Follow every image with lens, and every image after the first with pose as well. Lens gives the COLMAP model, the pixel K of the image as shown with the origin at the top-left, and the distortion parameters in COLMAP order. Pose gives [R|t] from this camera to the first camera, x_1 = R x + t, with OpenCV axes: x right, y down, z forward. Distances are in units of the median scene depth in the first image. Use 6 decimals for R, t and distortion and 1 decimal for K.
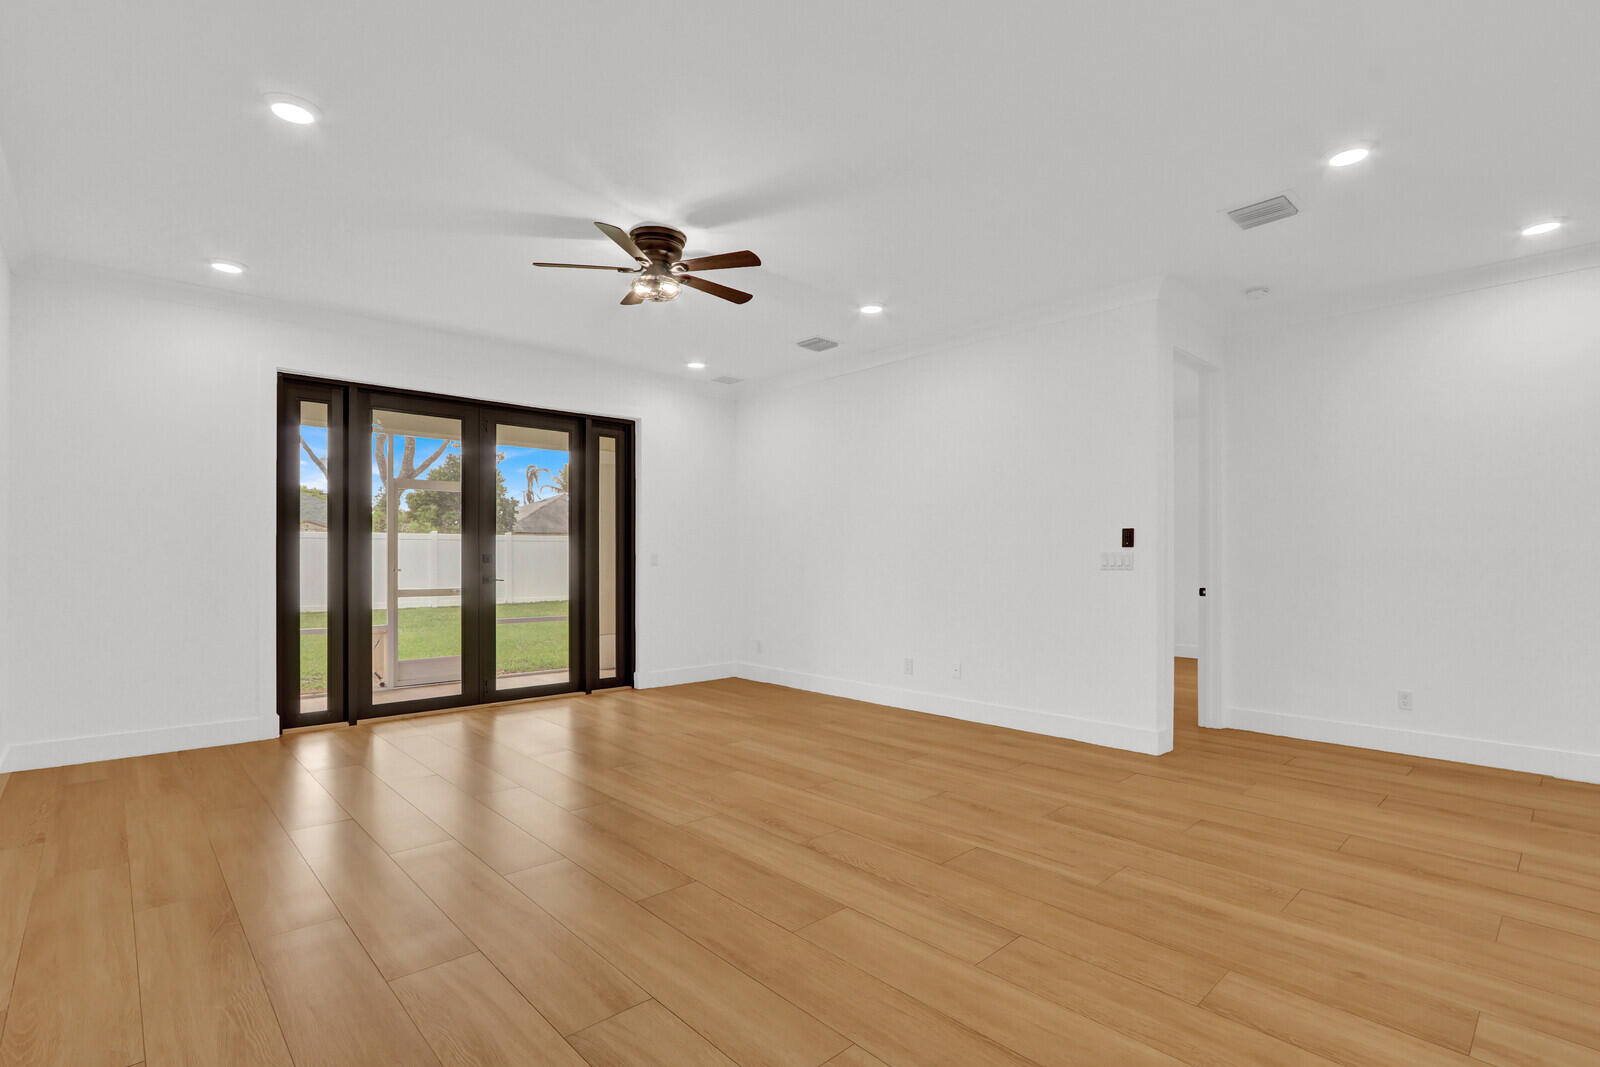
lens RADIAL K [[760.5, 0, 784.6], [0, 760.5, 560.7], [0, 0, 1]] dist [-0.014330, 0.000946]
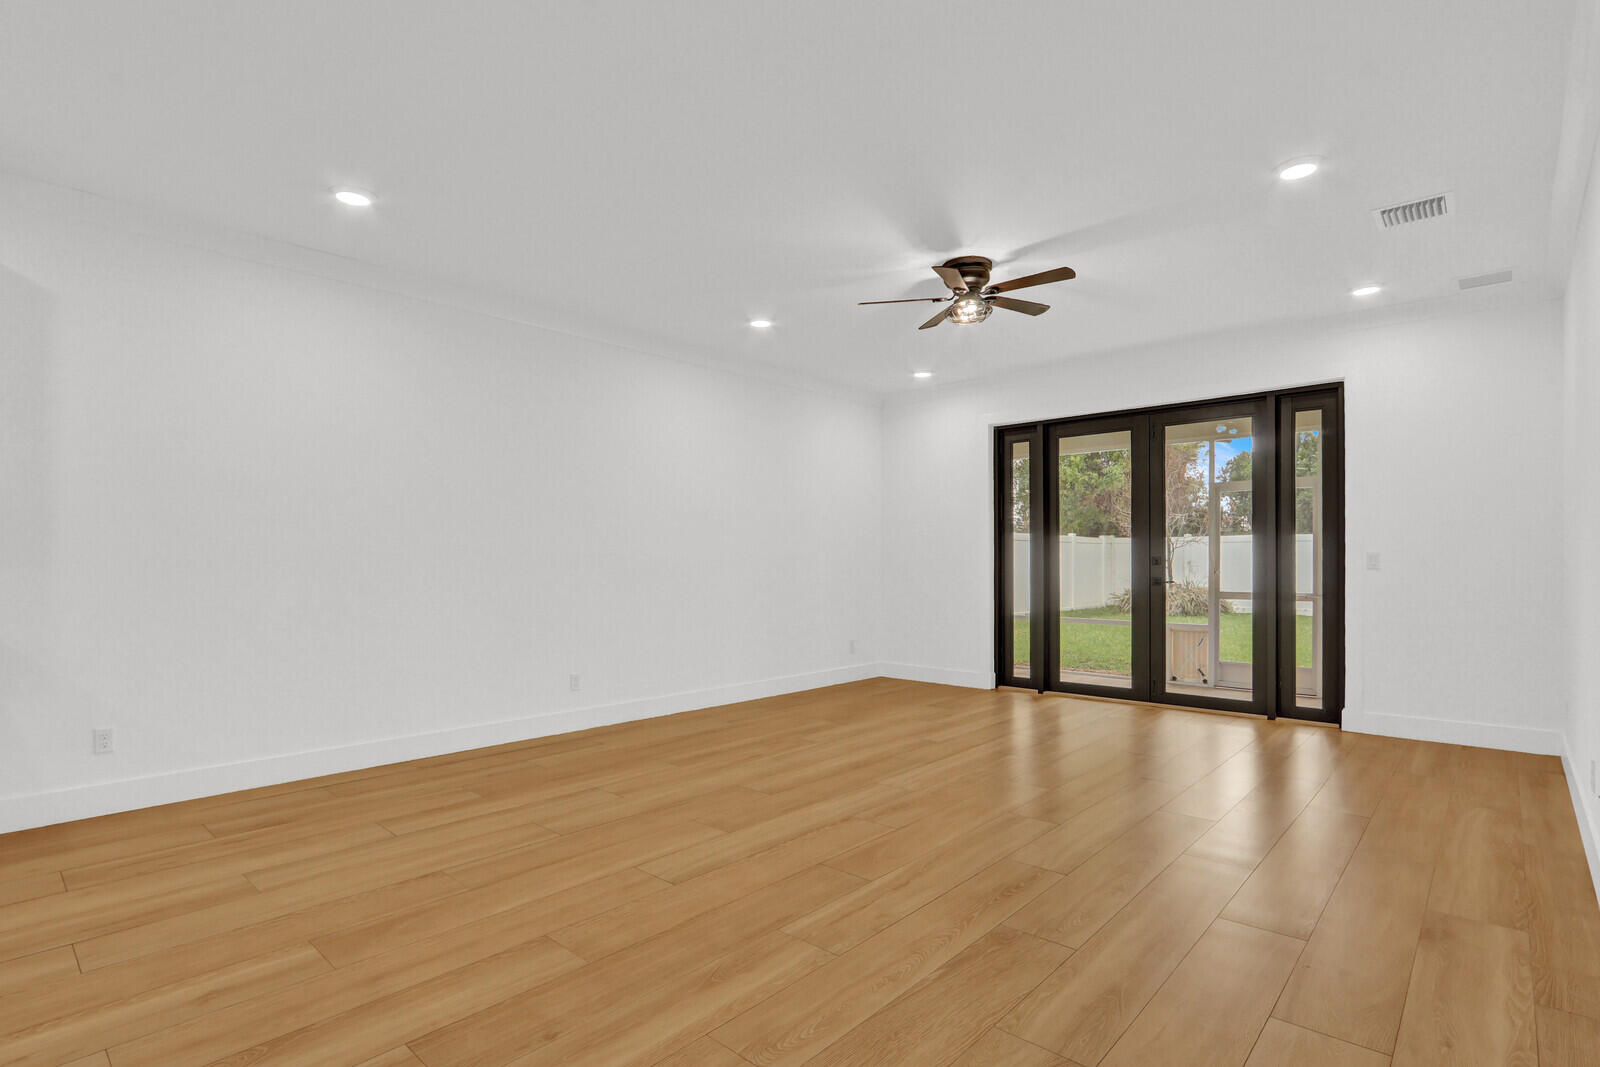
lens RADIAL K [[760.5, 0, 784.6], [0, 760.5, 560.7], [0, 0, 1]] dist [-0.014330, 0.000946]
pose [[0.083121, -0.002958, -0.996535, 0.648420], [-0.001366, 0.999994, -0.003082, 0.001107], [0.996539, 0.001617, 0.083117, 0.467332]]
